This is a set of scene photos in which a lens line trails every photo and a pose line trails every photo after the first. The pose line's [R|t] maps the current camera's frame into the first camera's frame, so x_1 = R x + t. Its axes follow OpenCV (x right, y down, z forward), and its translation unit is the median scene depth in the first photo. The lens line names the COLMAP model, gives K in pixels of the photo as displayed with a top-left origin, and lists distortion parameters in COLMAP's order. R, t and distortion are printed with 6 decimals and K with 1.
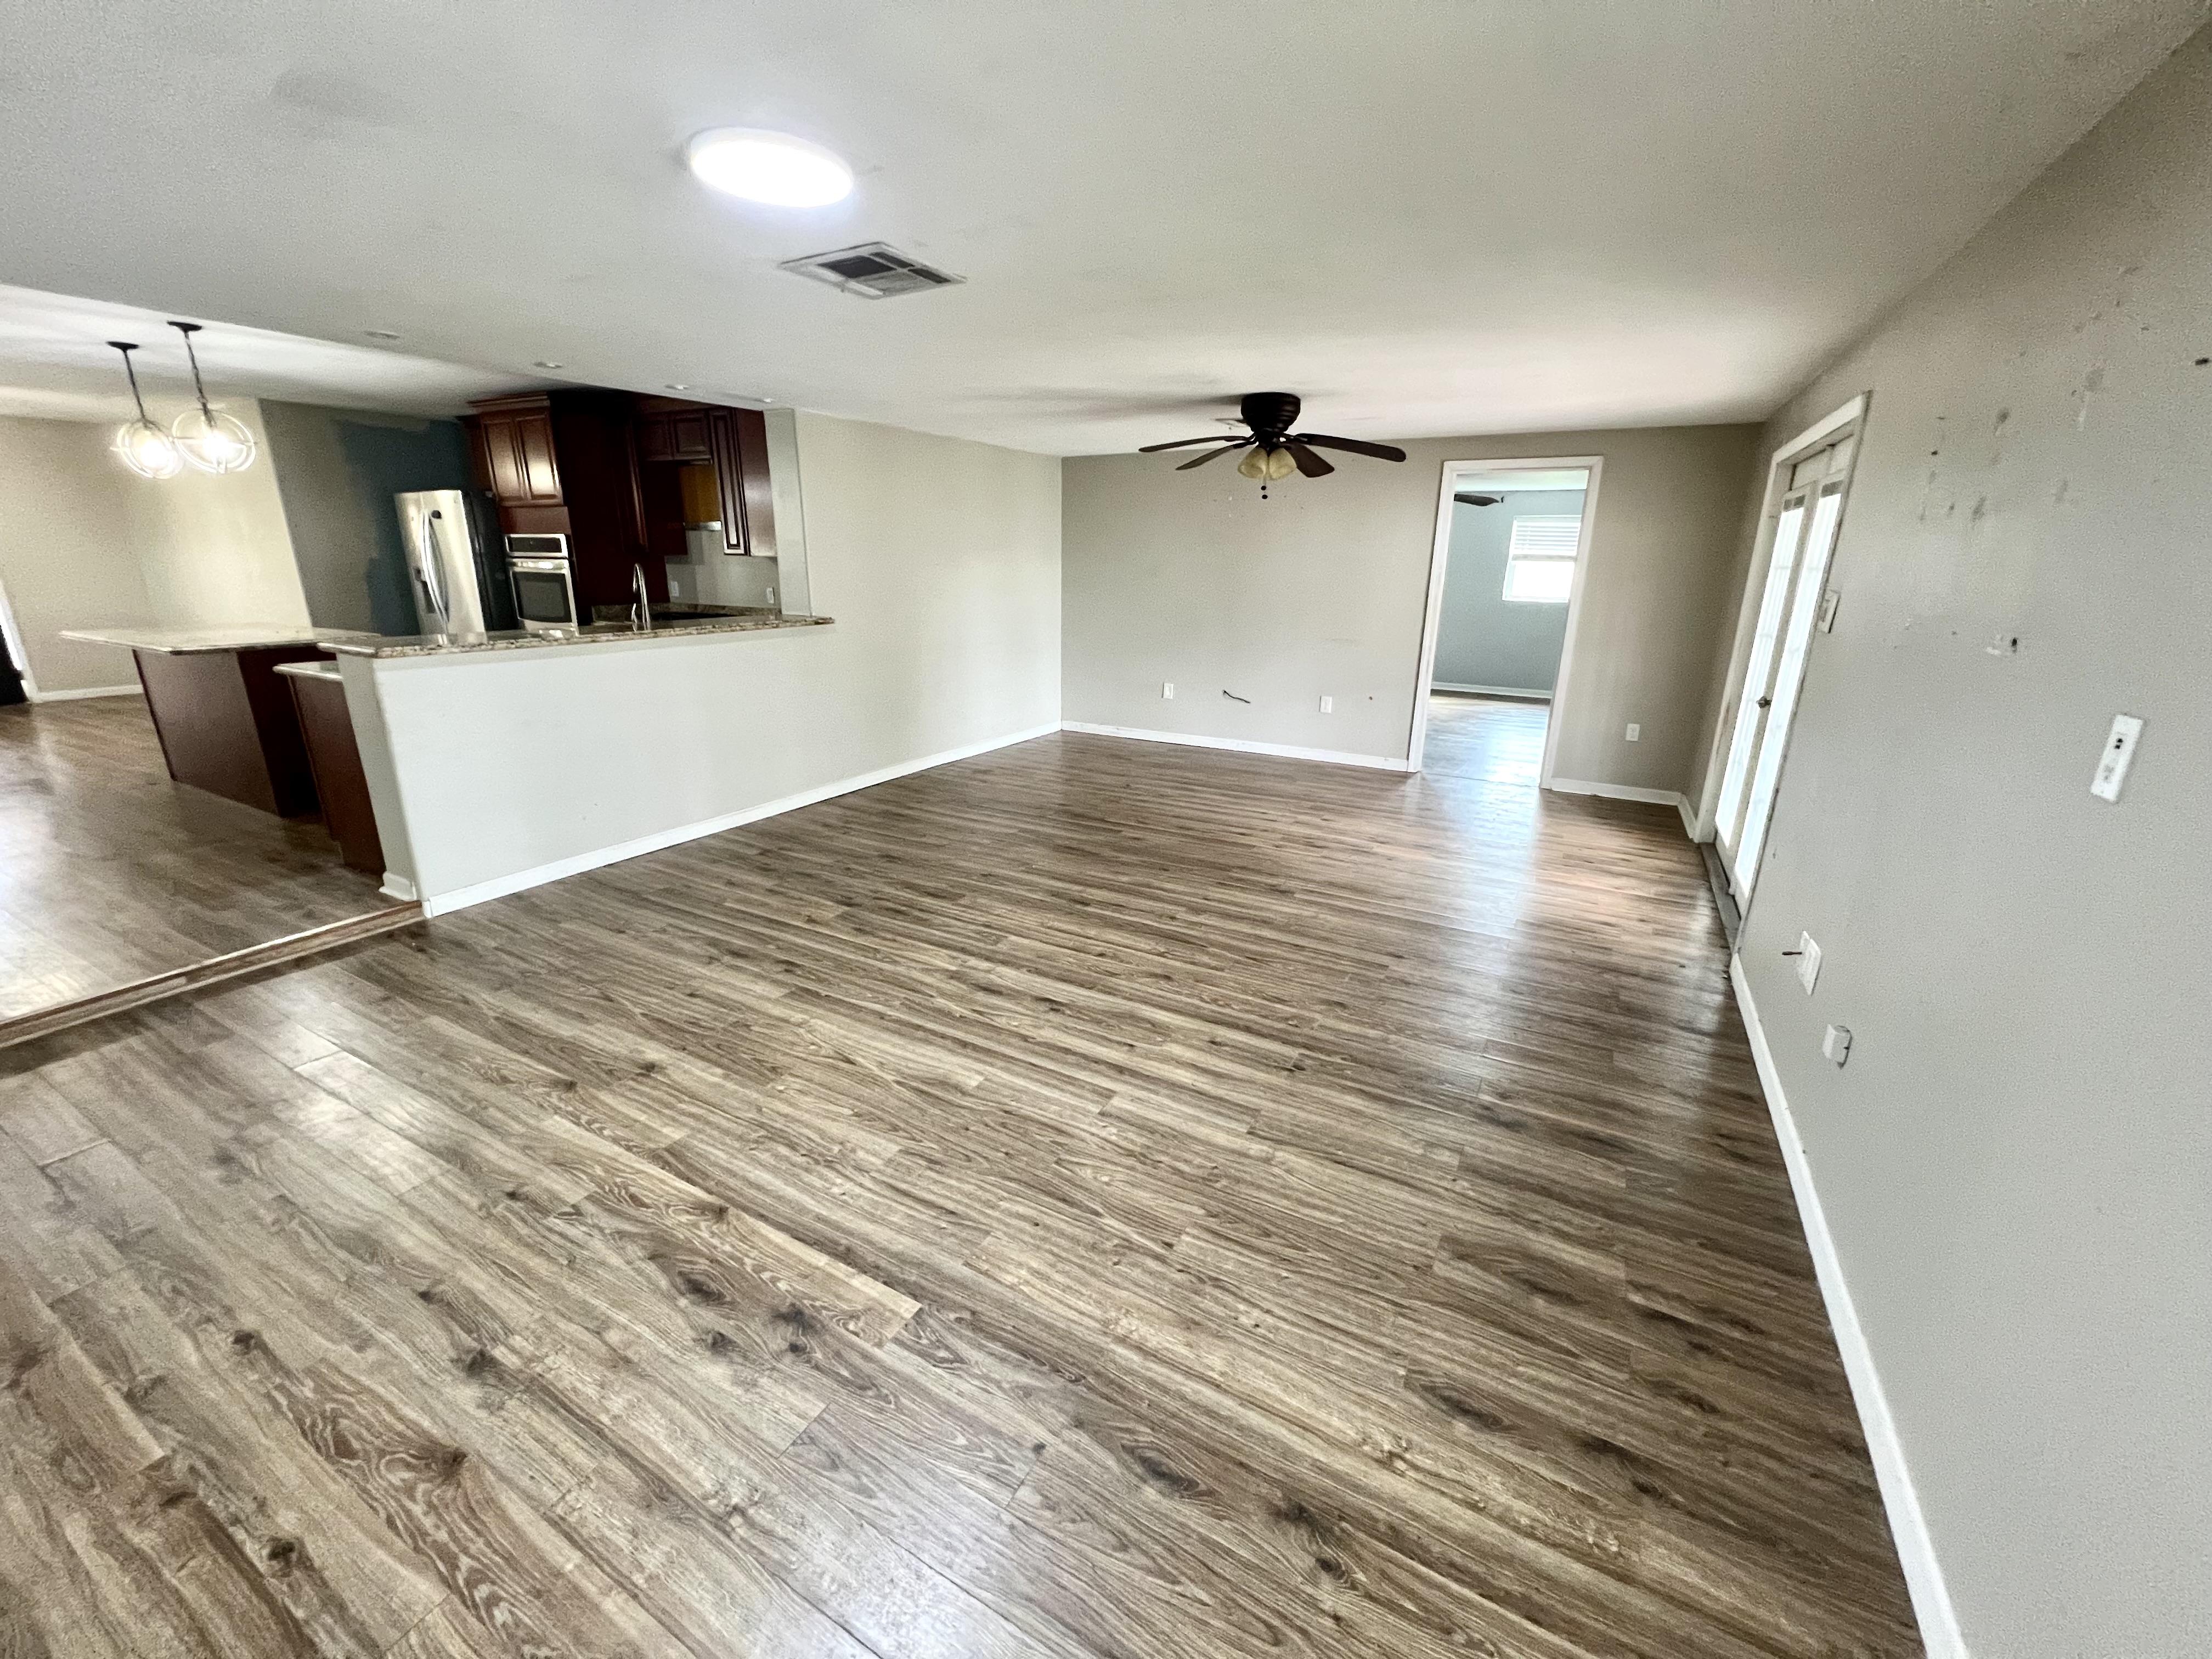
lens RADIAL K [[887.0, 0, 1108.5], [0, 887.0, 823.3], [0, 0, 1]] dist [0.000335, 0.000110]
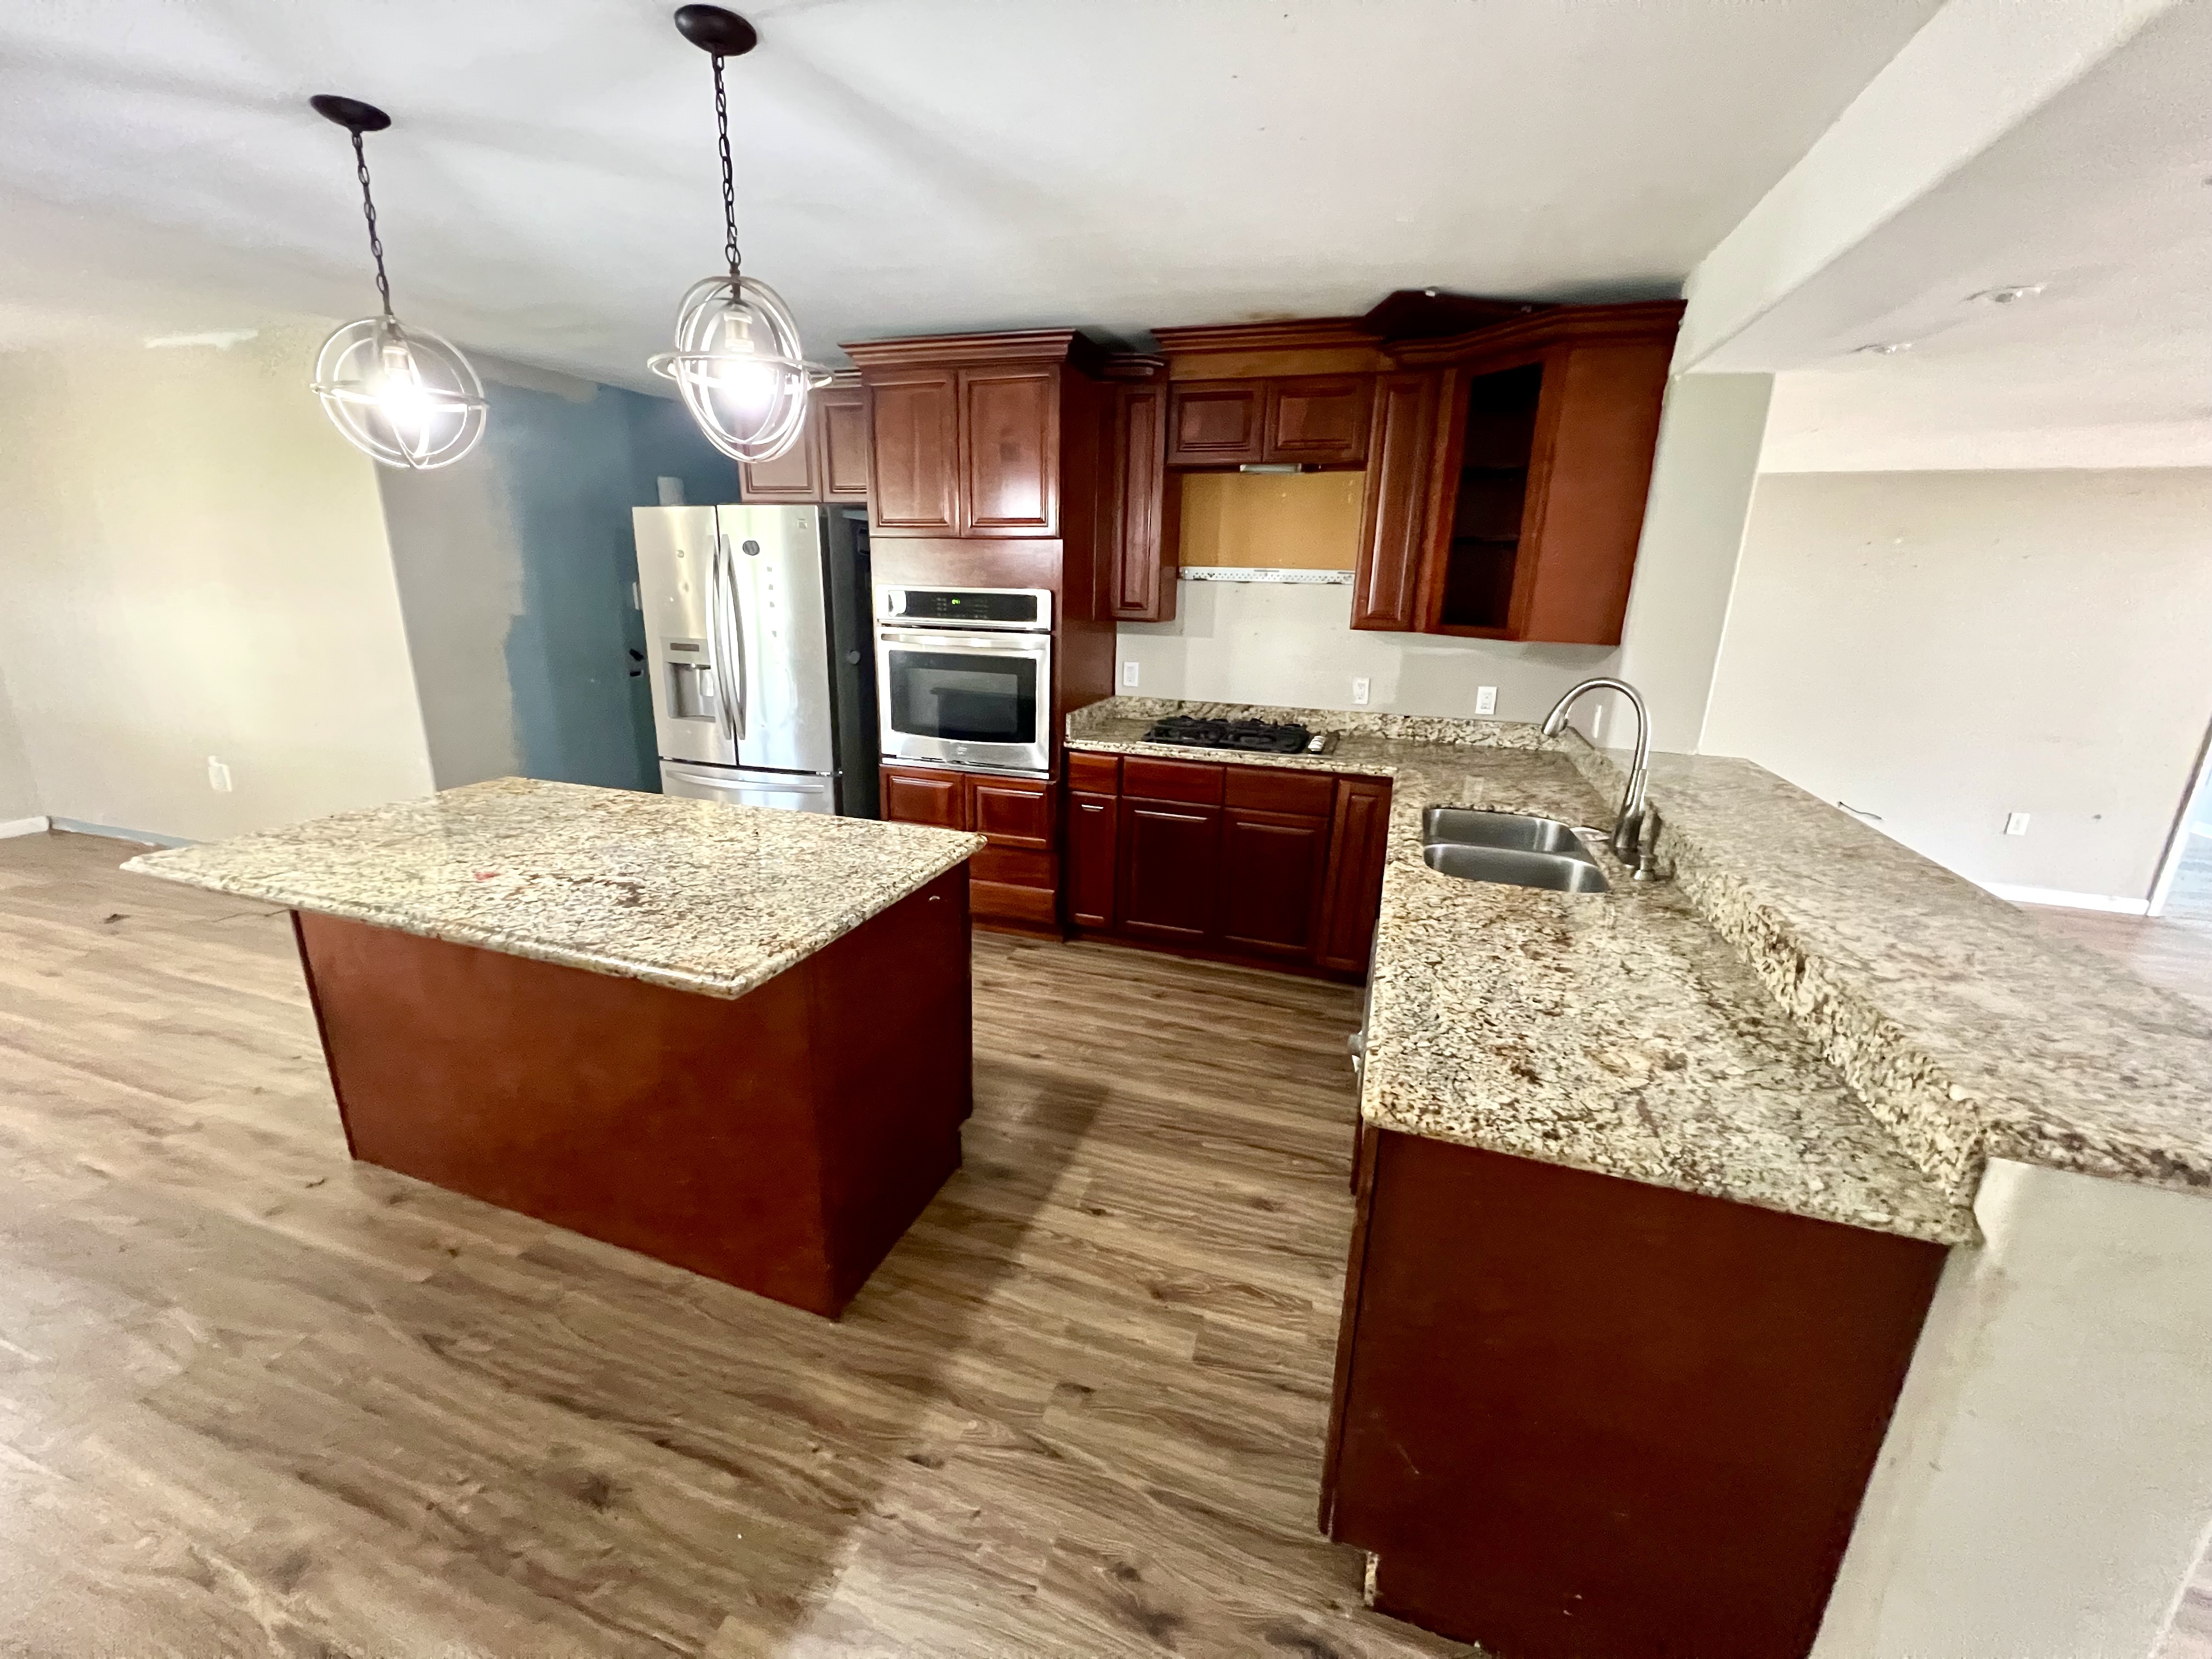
lens RADIAL K [[882.4, 0, 1106.3], [0, 882.4, 822.0], [0, 0, 1]] dist [-0.000547, 0.000249]
pose [[0.984251, -0.037905, 0.172665, -0.641246], [0.040474, 0.999116, -0.011381, -0.163397], [-0.172080, 0.018191, 0.984915, 0.429232]]
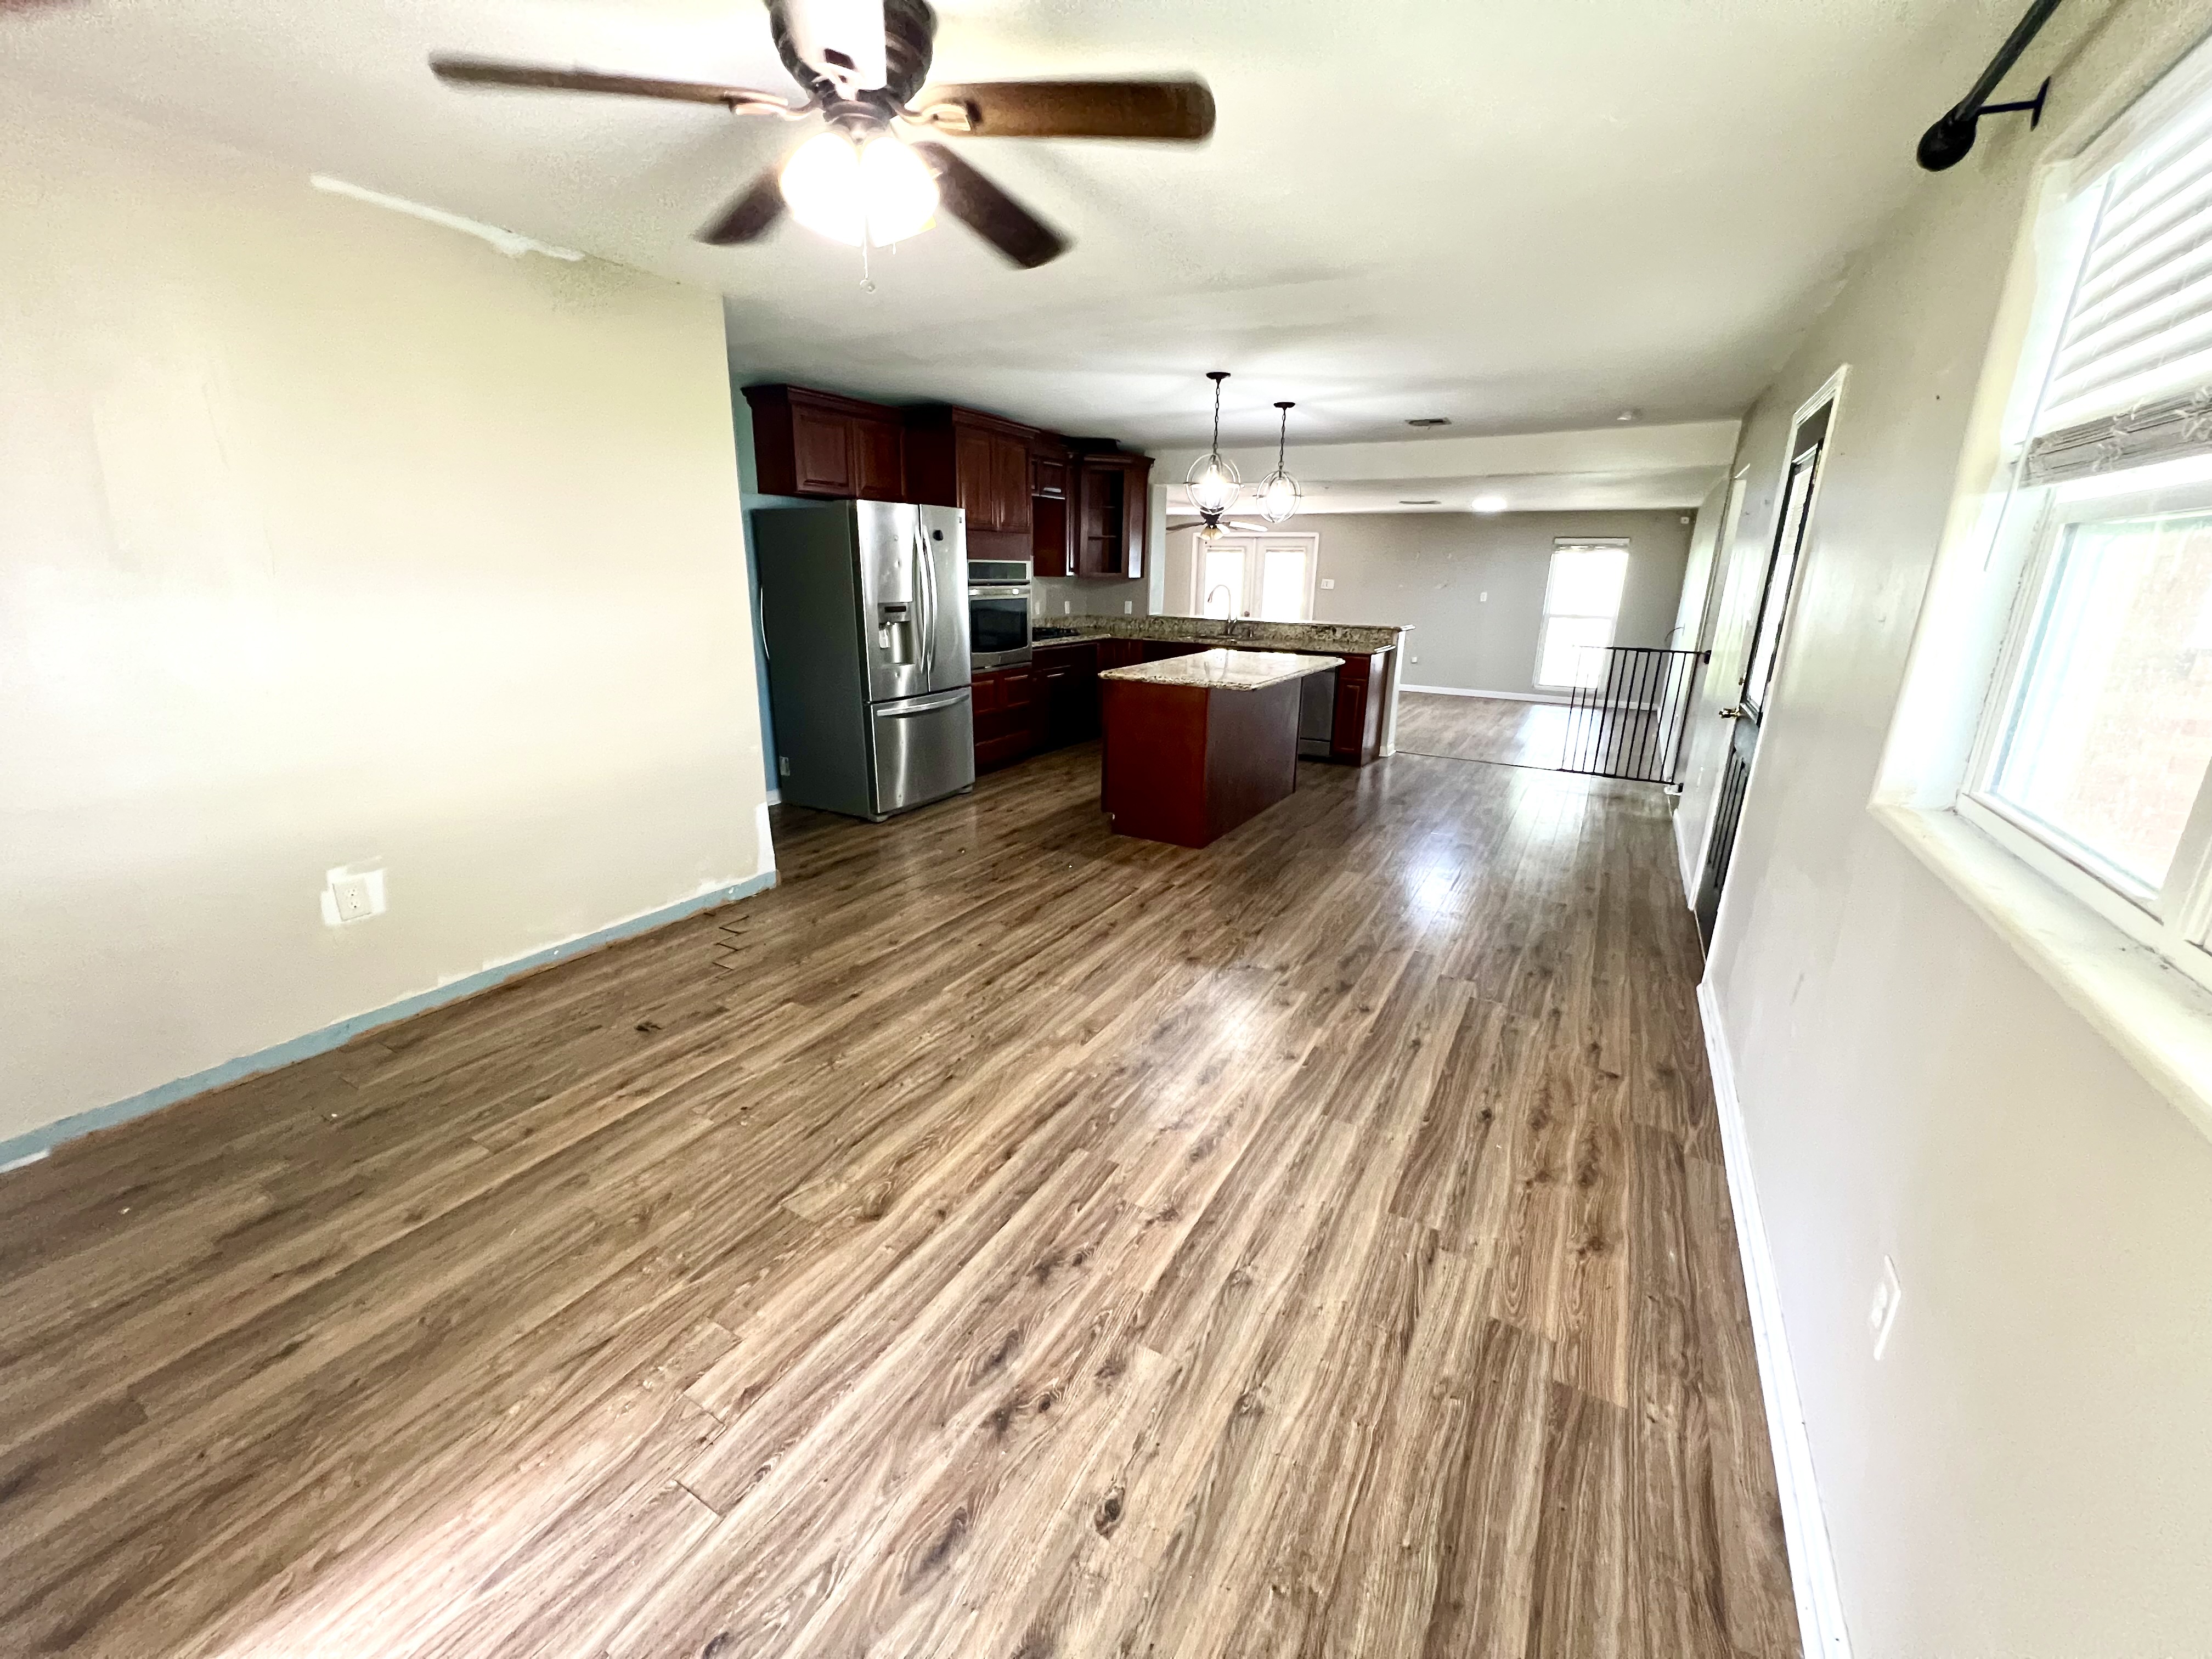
lens RADIAL K [[882.4, 0, 1106.3], [0, 882.4, 822.0], [0, 0, 1]] dist [-0.000547, 0.000249]
pose [[0.020635, -0.291202, 0.956439, -1.583406], [0.274078, 0.921642, 0.274694, -0.285566], [-0.961486, 0.256471, 0.098830, 0.840046]]
